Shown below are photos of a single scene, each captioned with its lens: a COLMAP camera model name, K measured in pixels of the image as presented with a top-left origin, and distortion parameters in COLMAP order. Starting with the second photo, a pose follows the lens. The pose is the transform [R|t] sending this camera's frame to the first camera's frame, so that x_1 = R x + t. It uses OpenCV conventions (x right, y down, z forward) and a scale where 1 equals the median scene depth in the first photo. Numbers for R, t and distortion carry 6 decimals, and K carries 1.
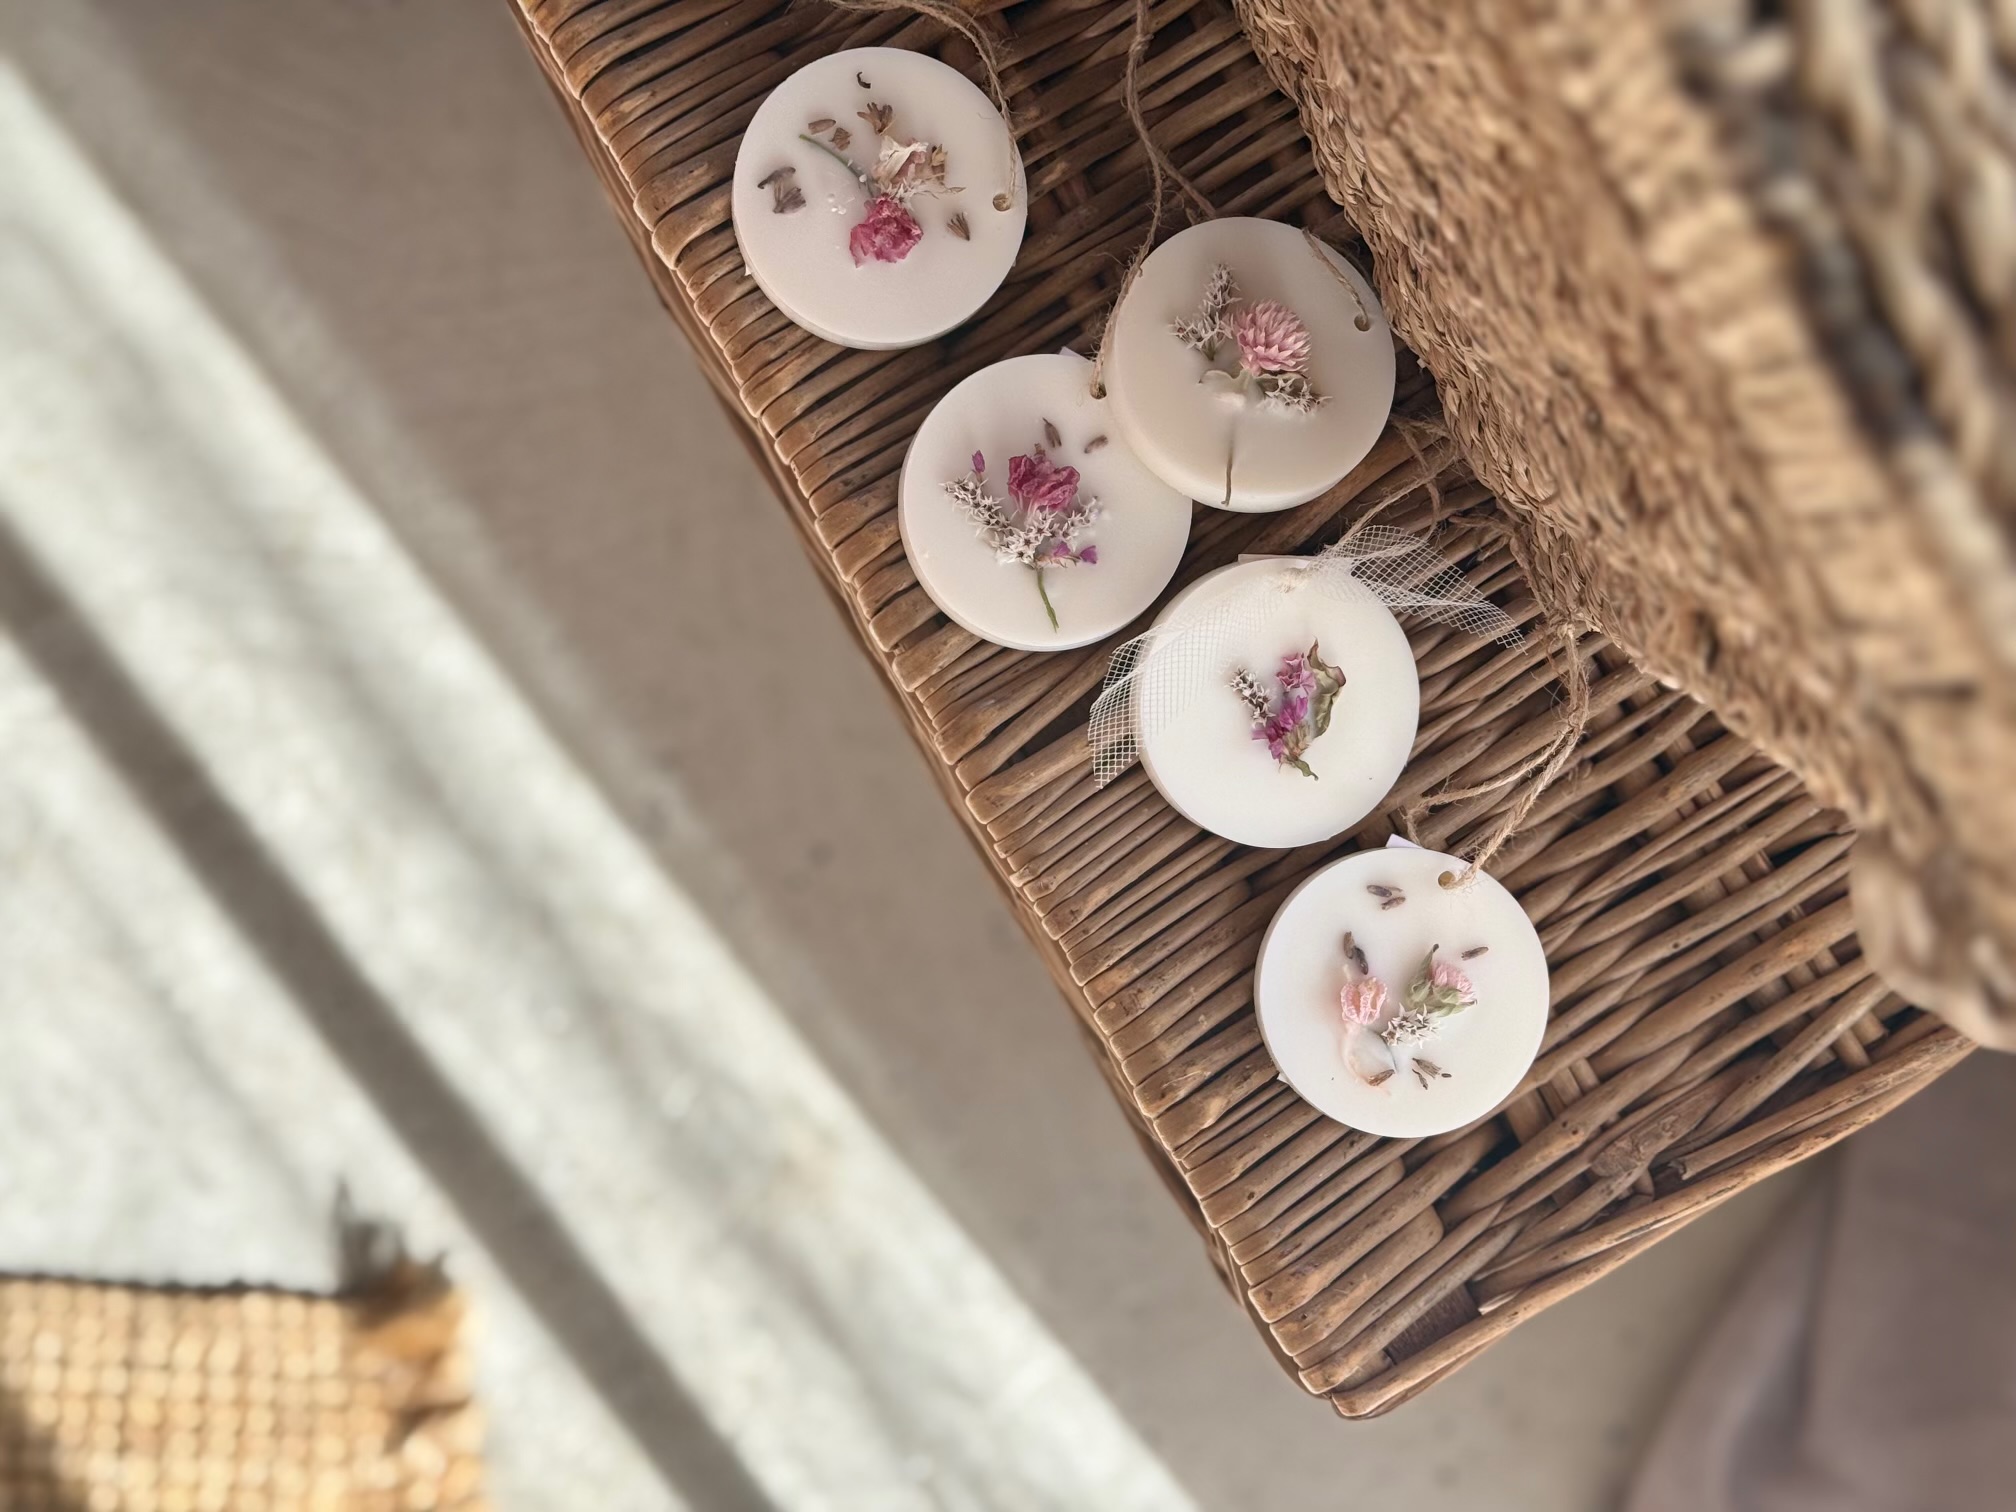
lens RADIAL K [[2924.0, 0, 1008.0], [0, 2924.0, 756.0], [0, 0, 1]] dist [0.097588, 0.005686]
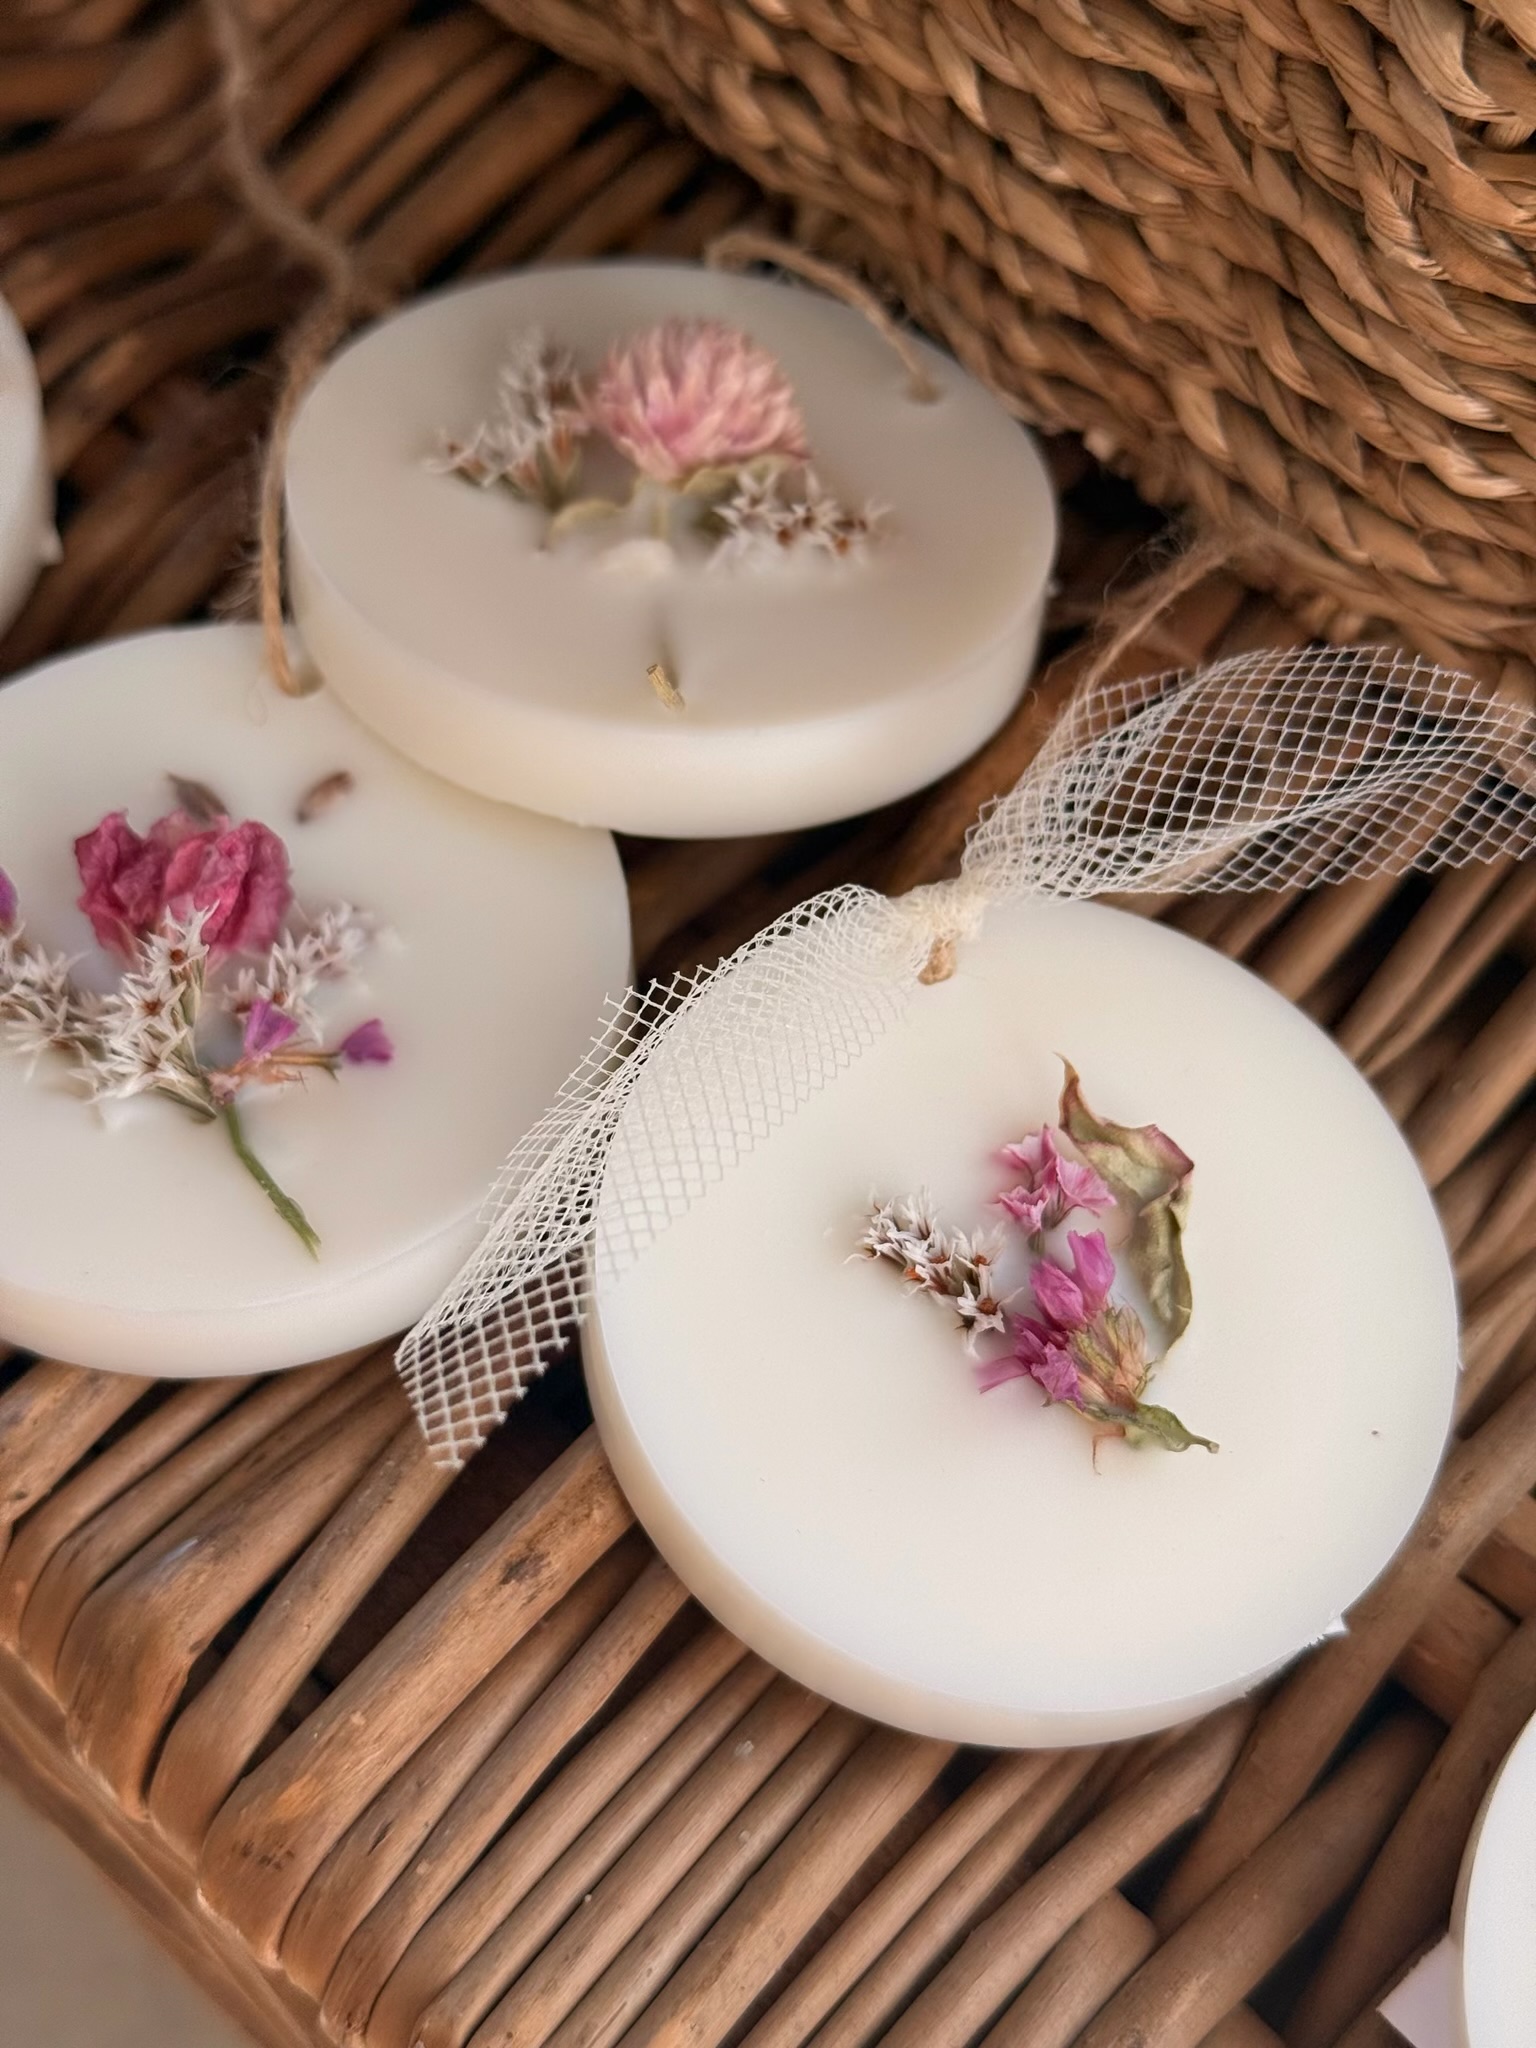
lens RADIAL K [[2970.4, 0, 768.0], [0, 2970.4, 1024.0], [0, 0, 1]] dist [0.097588, 0.005686]
pose [[0.957931, -0.276140, 0.078194, 0.046376], [0.278957, 0.831832, -0.479832, 0.111530], [0.067456, 0.481459, 0.873869, 0.691863]]
